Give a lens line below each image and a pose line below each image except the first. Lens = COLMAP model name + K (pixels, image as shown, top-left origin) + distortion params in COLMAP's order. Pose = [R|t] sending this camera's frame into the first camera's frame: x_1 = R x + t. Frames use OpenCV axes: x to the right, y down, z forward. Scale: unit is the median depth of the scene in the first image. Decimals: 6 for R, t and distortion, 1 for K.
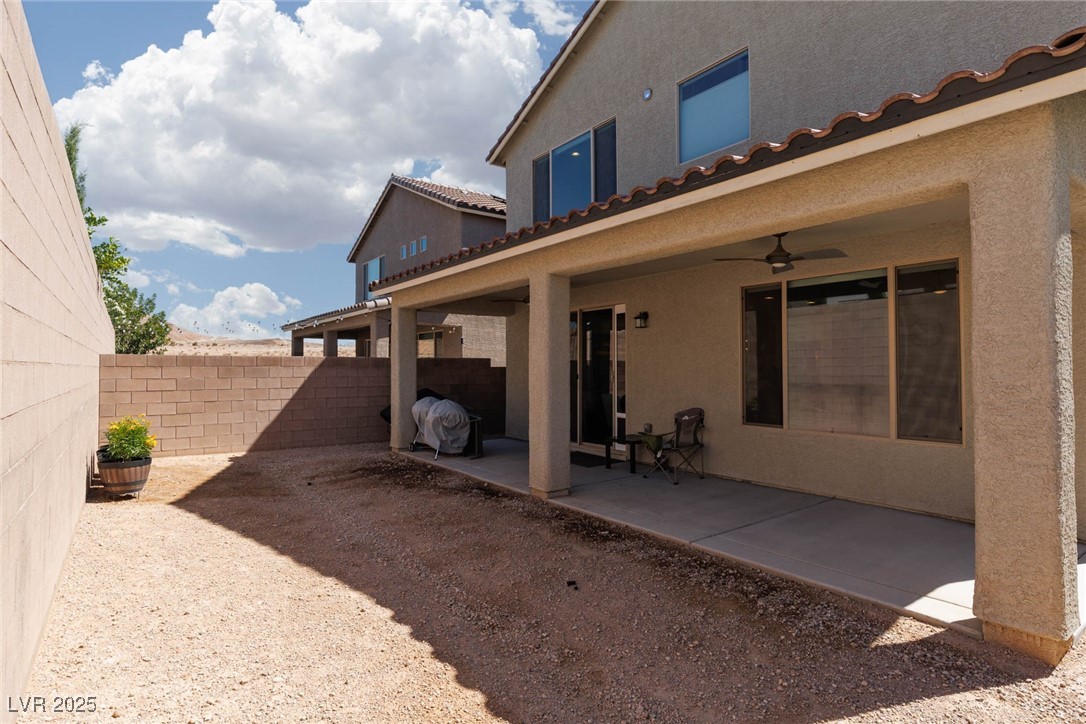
lens RADIAL K [[574.9, 0, 549.6], [0, 574.9, 364.3], [0, 0, 1]] dist [0.002629, -0.000388]
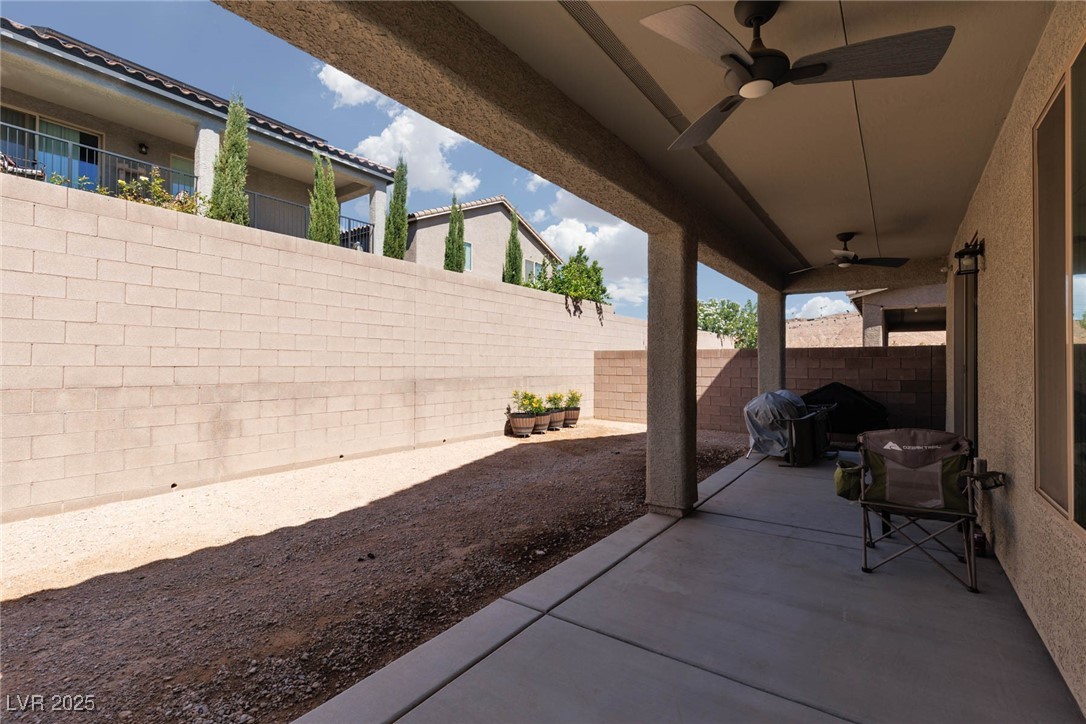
lens RADIAL K [[484.3, 0, 541.1], [0, 484.3, 362.2], [0, 0, 1]] dist [0.000910, 0.000271]
pose [[0.306450, -0.002891, -0.951882, 0.748932], [-0.000650, 0.999995, -0.003246, 0.032687], [0.951887, 0.001614, 0.306447, 0.810147]]
